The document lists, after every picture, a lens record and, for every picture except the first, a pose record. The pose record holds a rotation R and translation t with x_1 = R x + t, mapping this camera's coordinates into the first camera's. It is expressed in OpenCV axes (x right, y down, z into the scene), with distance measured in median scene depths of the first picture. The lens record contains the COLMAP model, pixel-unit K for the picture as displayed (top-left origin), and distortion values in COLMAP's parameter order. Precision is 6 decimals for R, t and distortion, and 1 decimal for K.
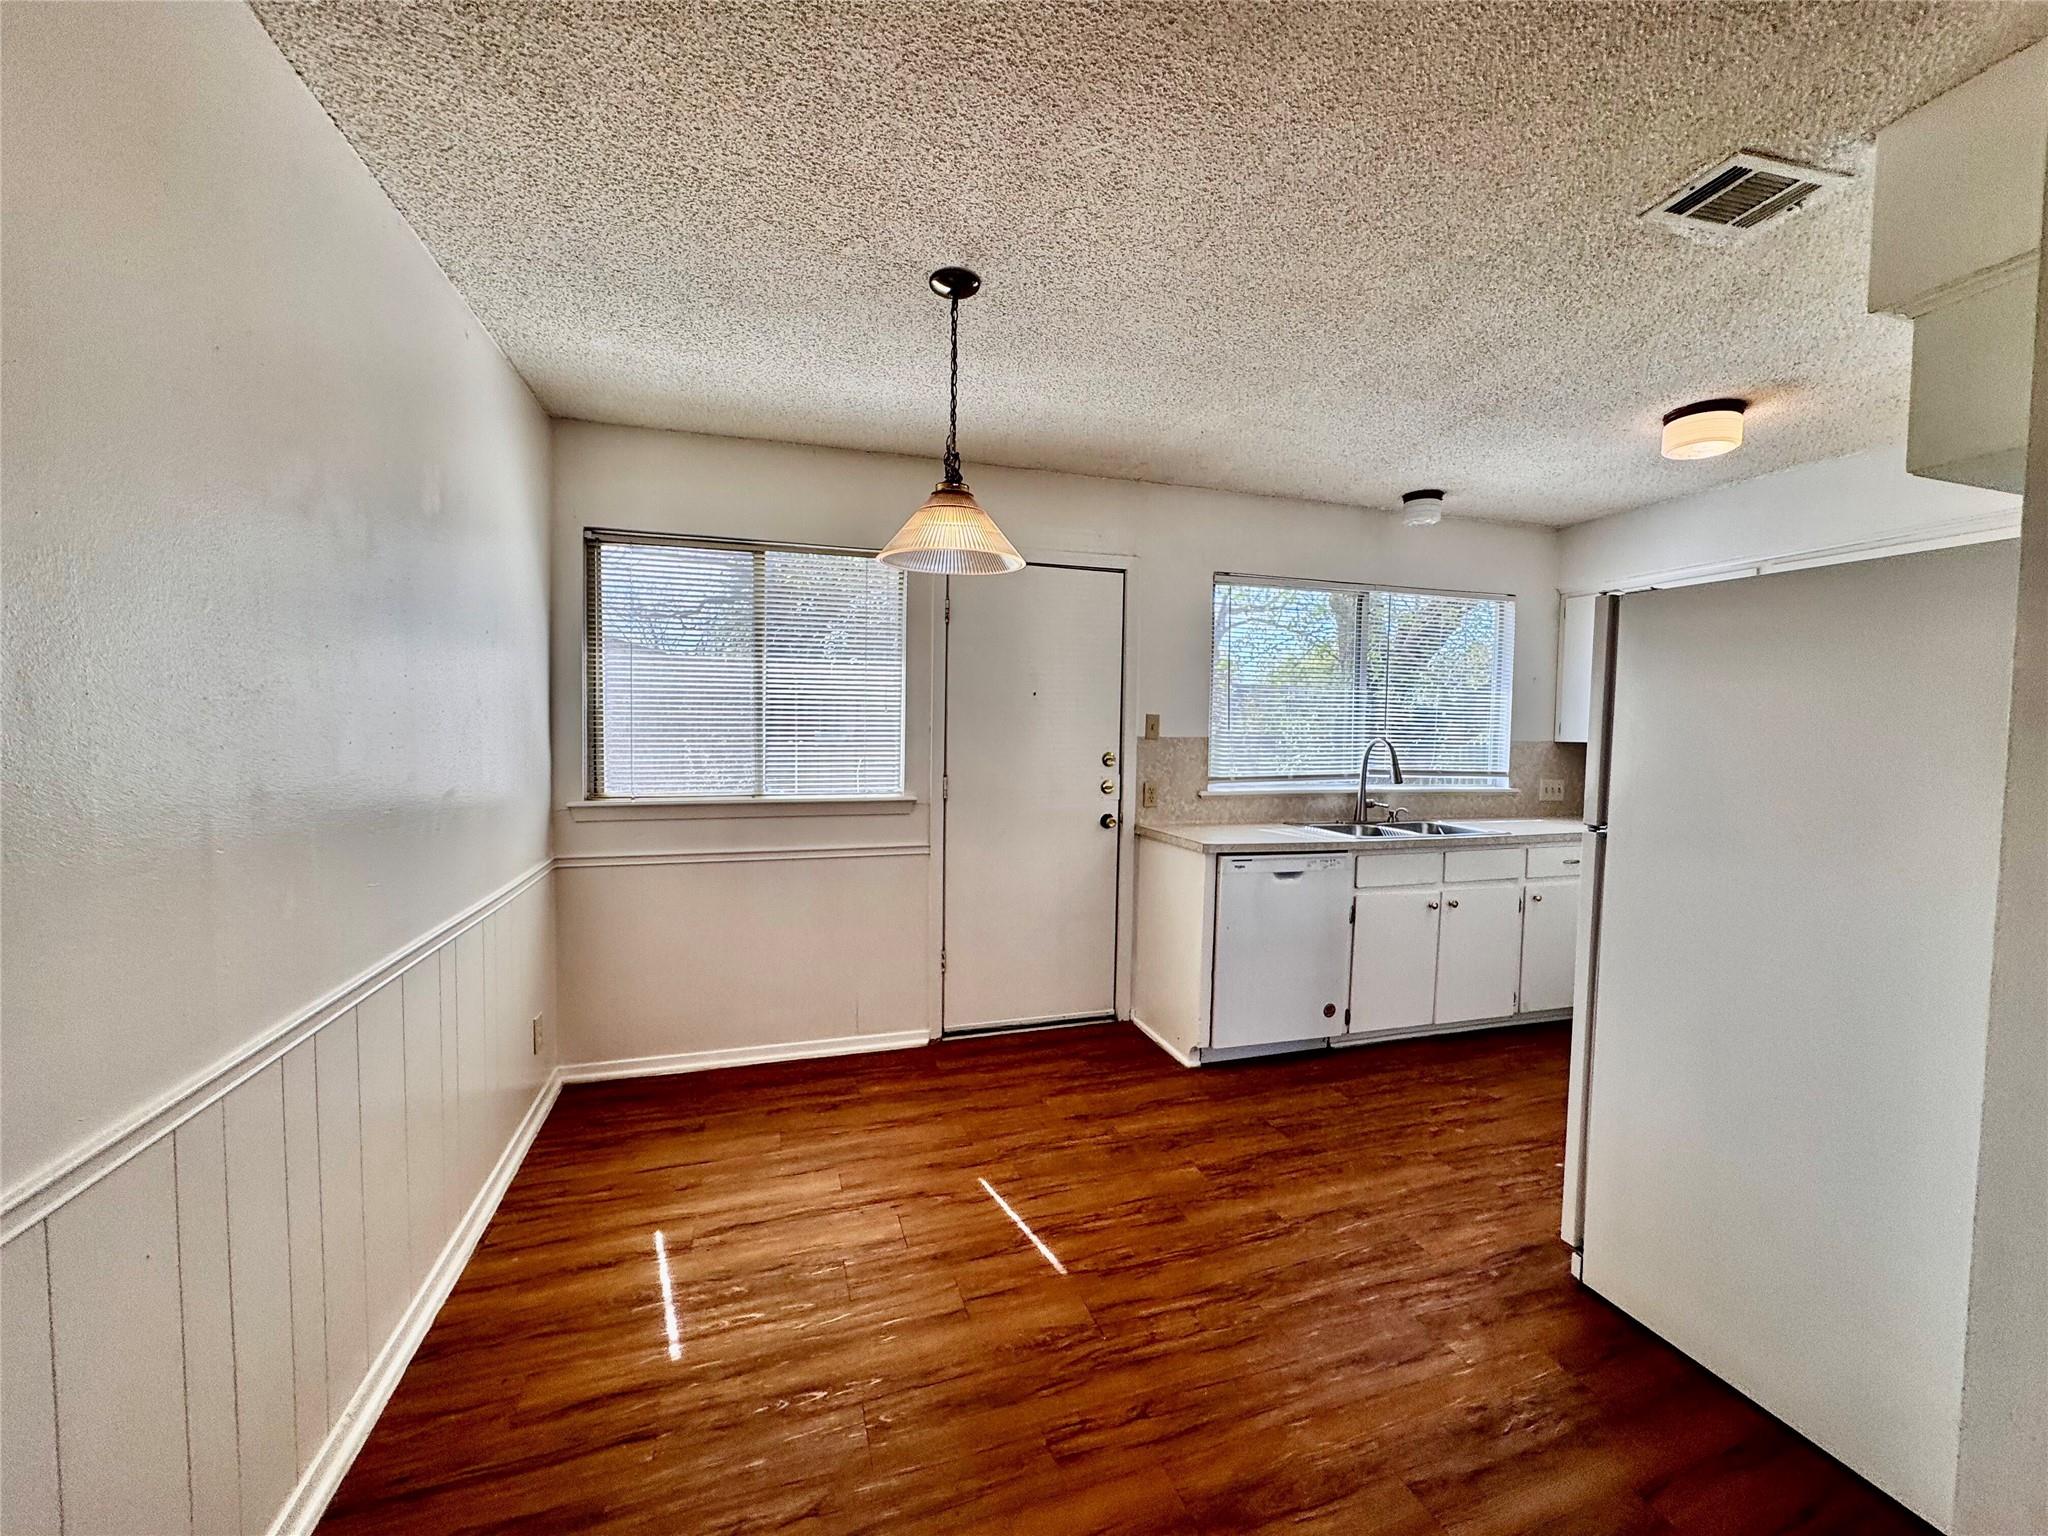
lens RADIAL K [[813.8, 0, 1026.3], [0, 813.8, 771.4], [0, 0, 1]] dist [0.000986, -0.000528]
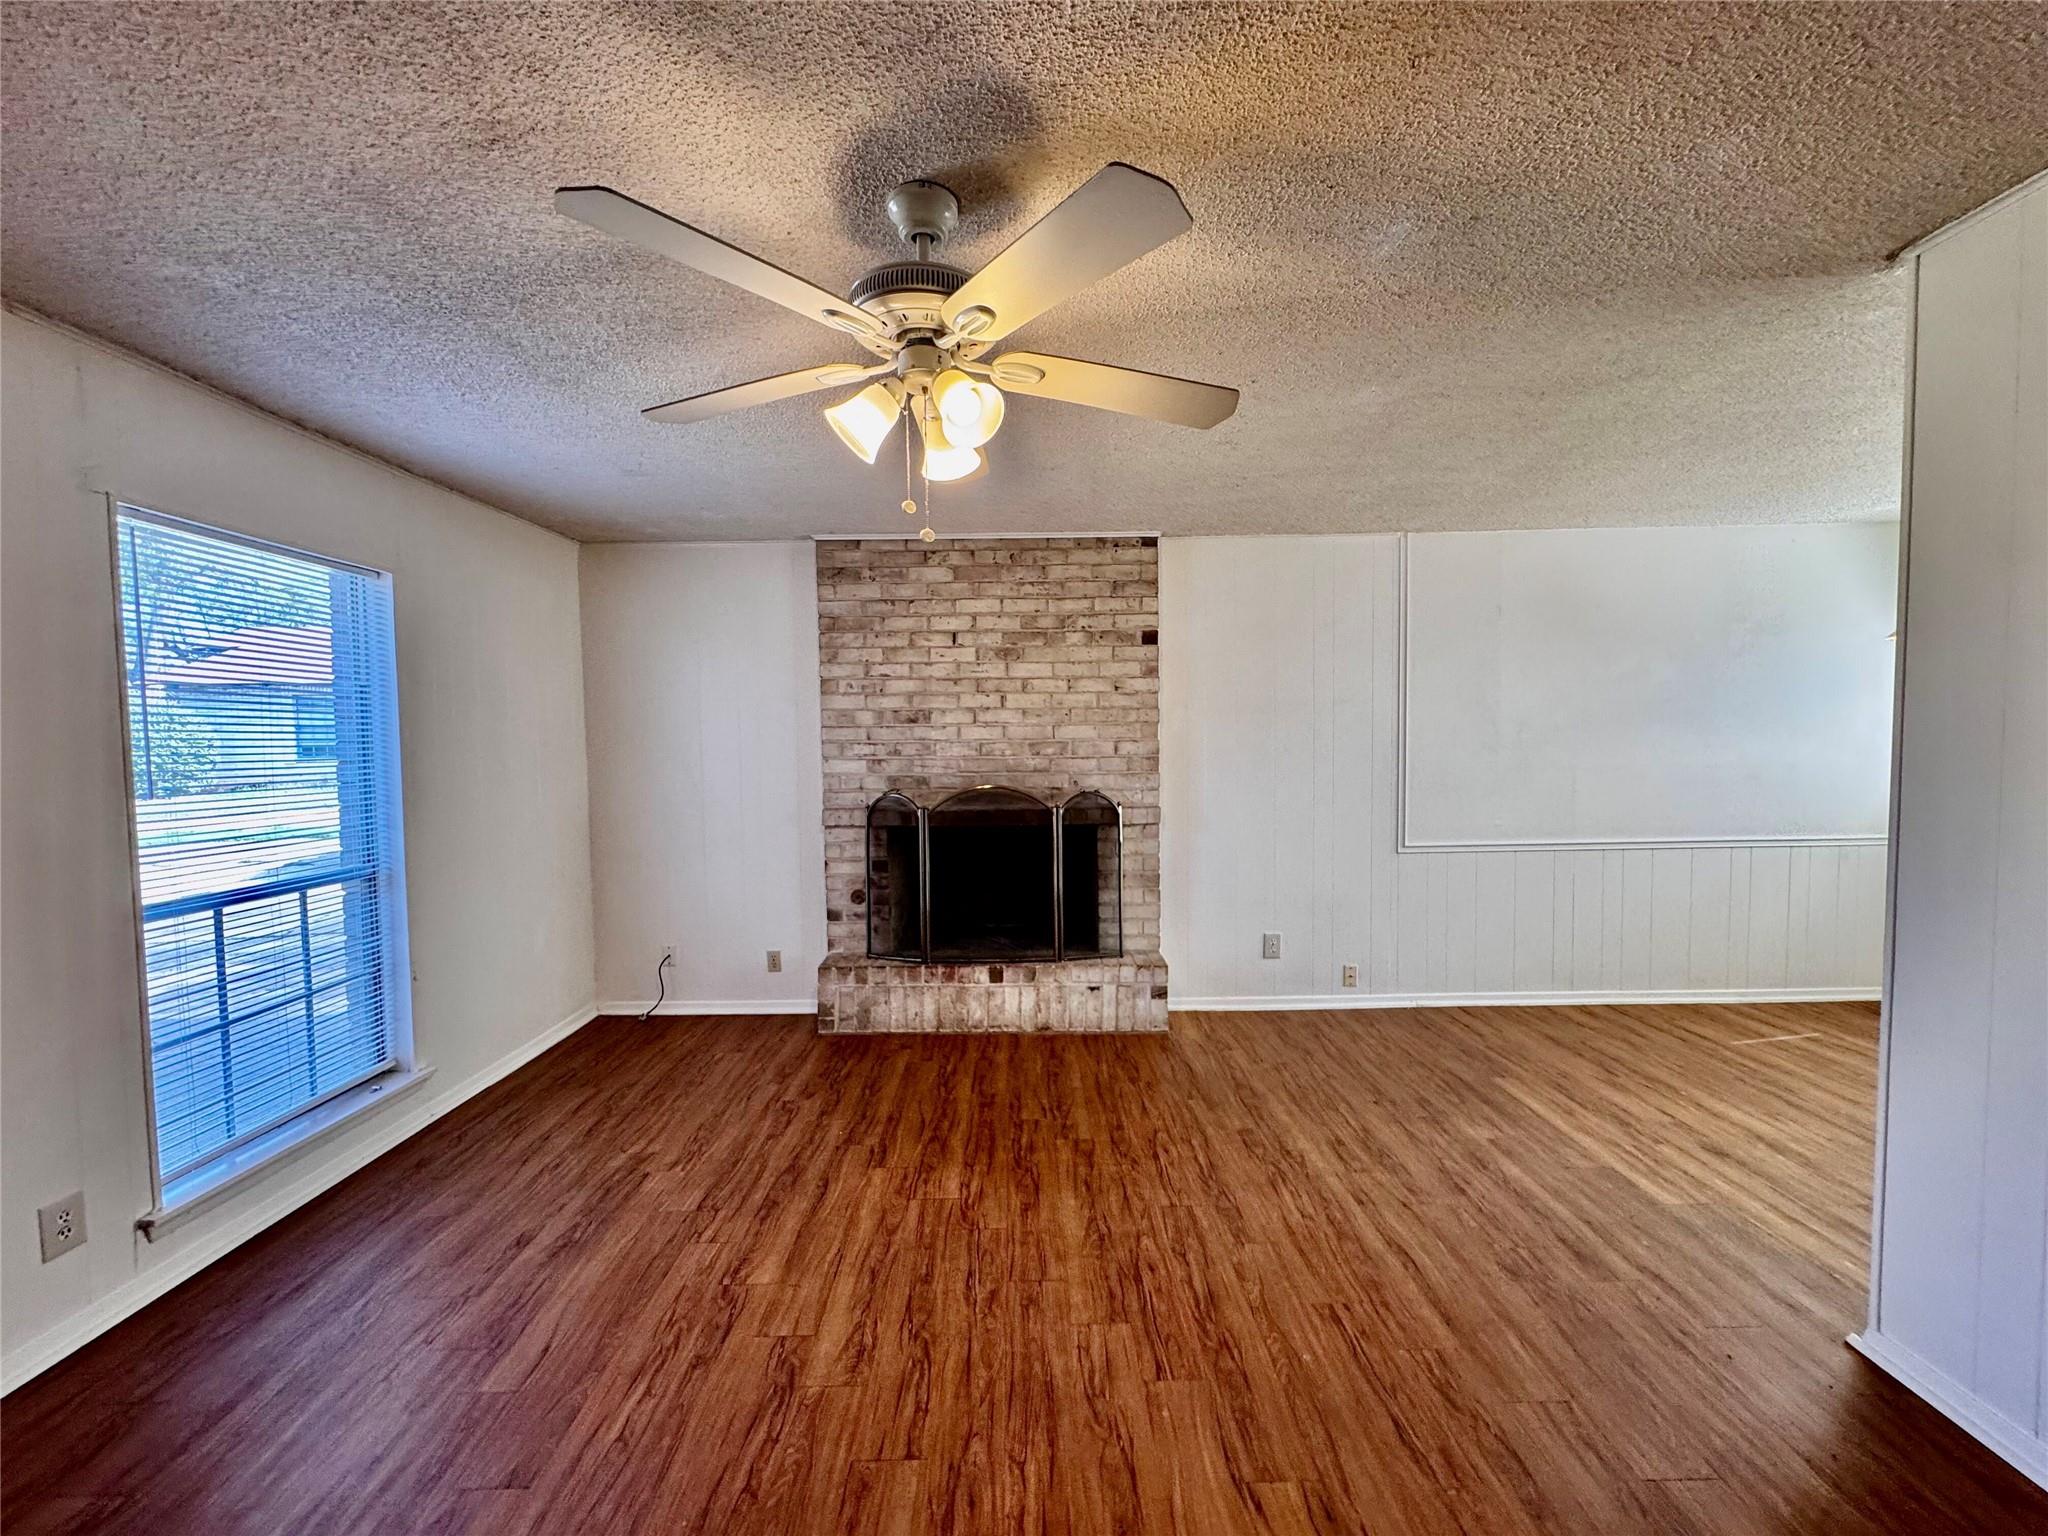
lens RADIAL K [[813.8, 0, 1023.0], [0, 813.8, 772.5], [0, 0, 1]] dist [0.000986, -0.000528]
pose [[-0.310753, 0.037390, -0.949755, 1.128661], [-0.041135, 0.997761, 0.052739, -0.009226], [0.949600, 0.055457, -0.308519, -0.072178]]
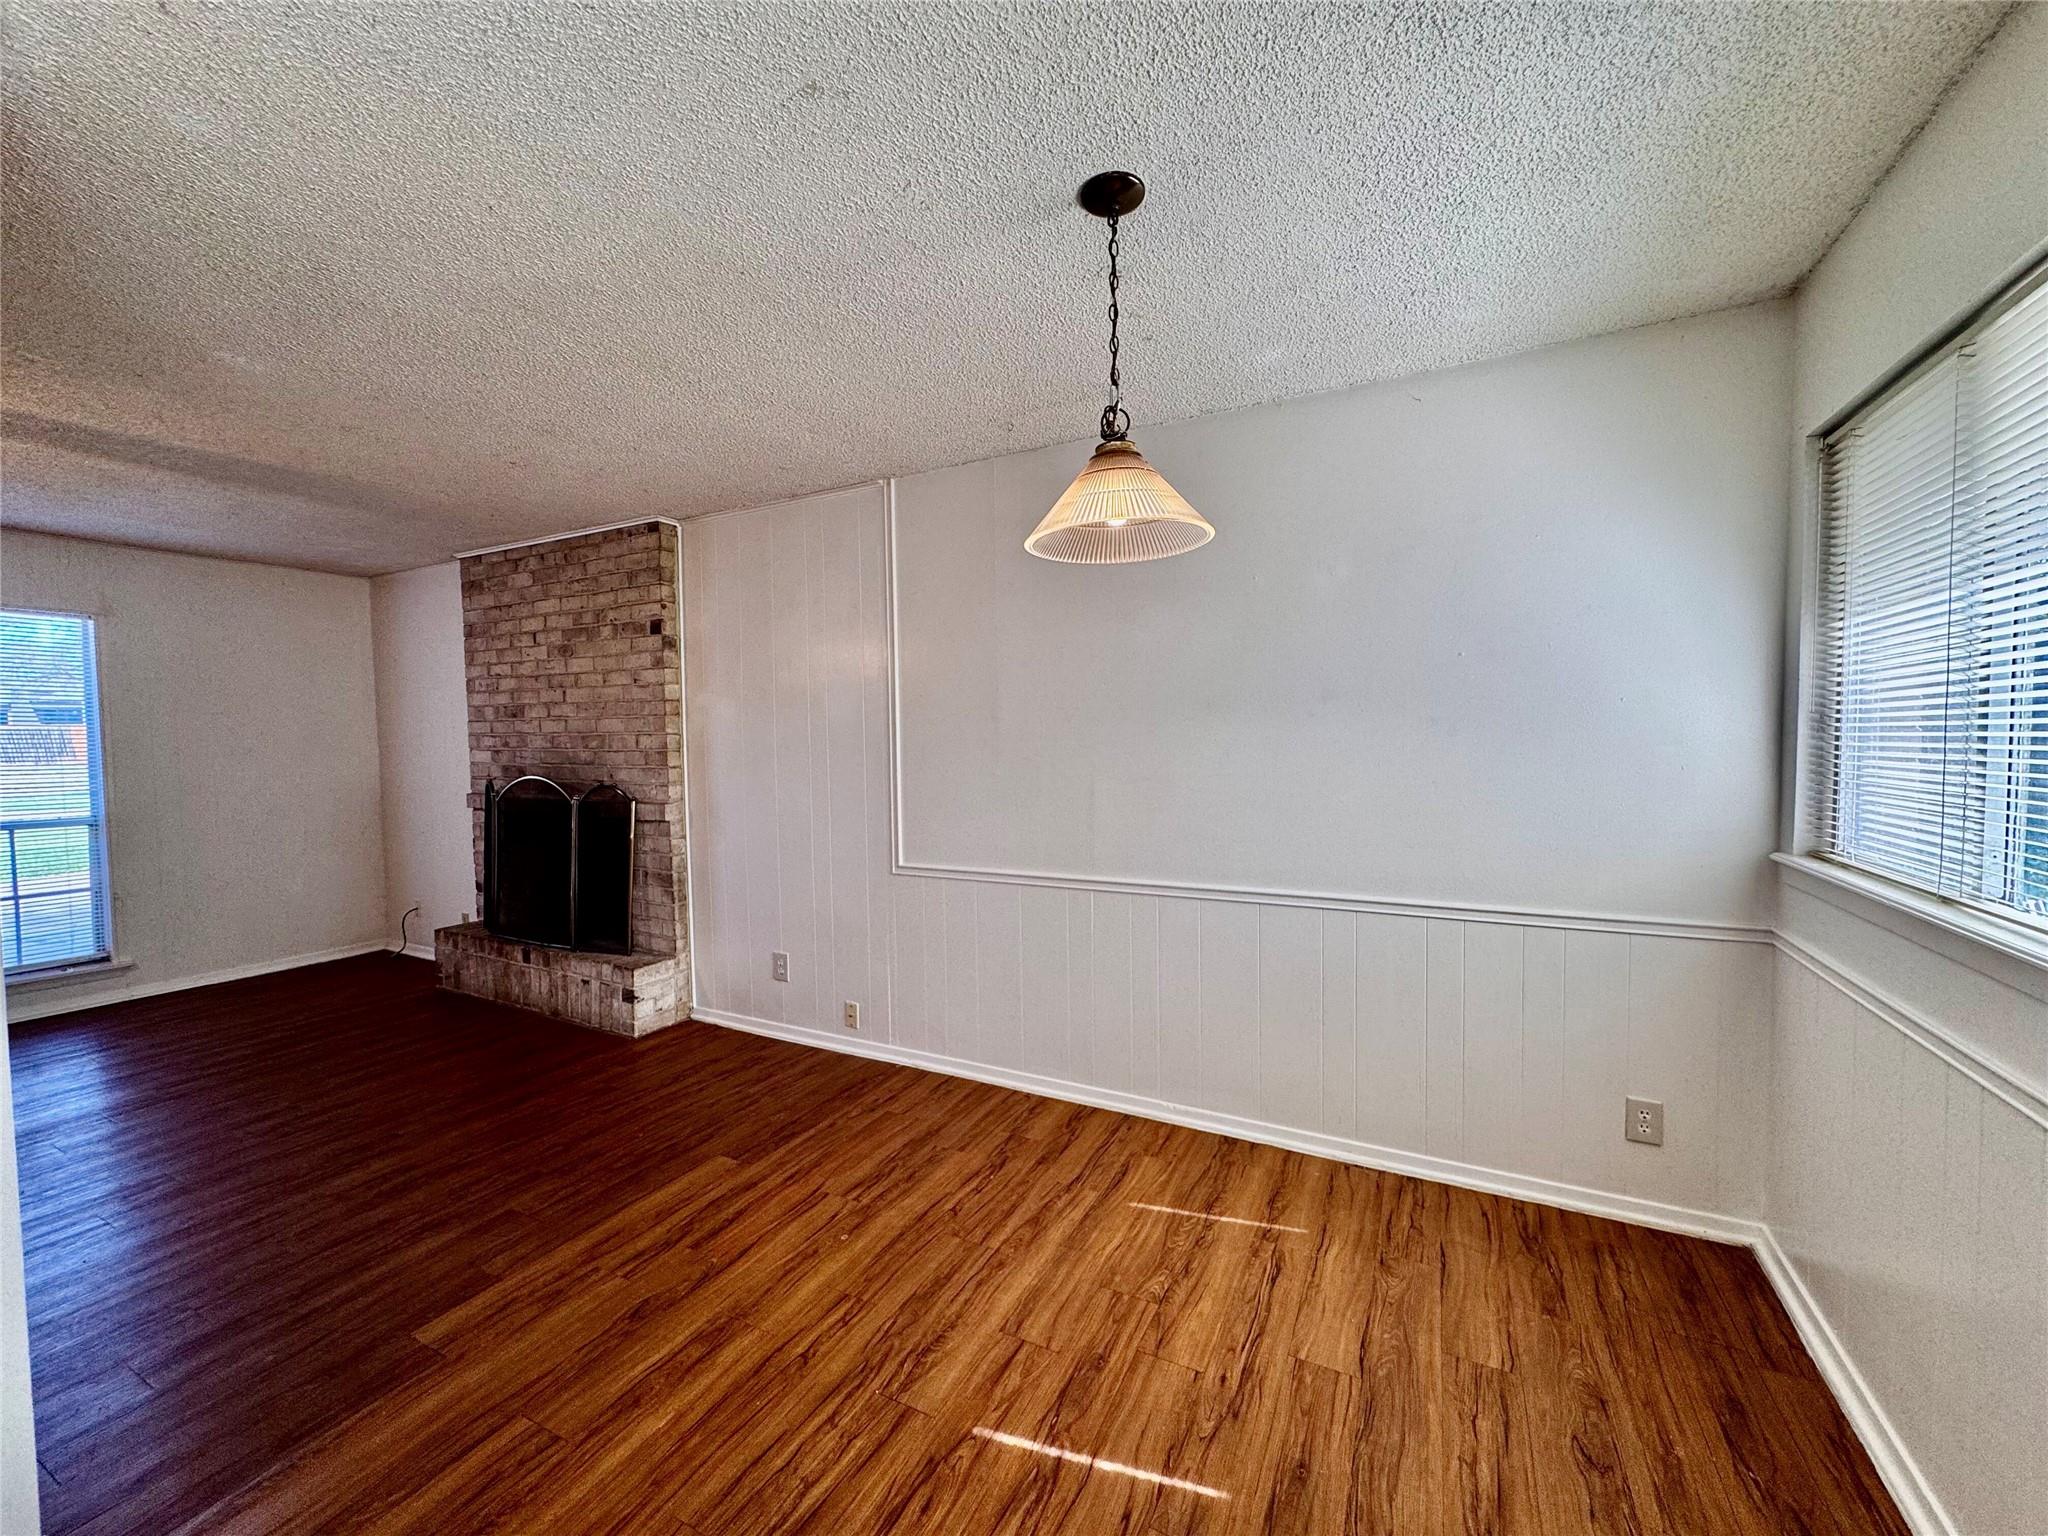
lens RADIAL K [[813.8, 0, 1018.0], [0, 813.8, 768.0], [0, 0, 1]] dist [0.000986, -0.000528]
pose [[-0.716130, 0.021209, -0.697645, 0.341466], [-0.036760, 0.997005, 0.068043, -0.051536], [0.696998, 0.074373, -0.713206, 0.950356]]
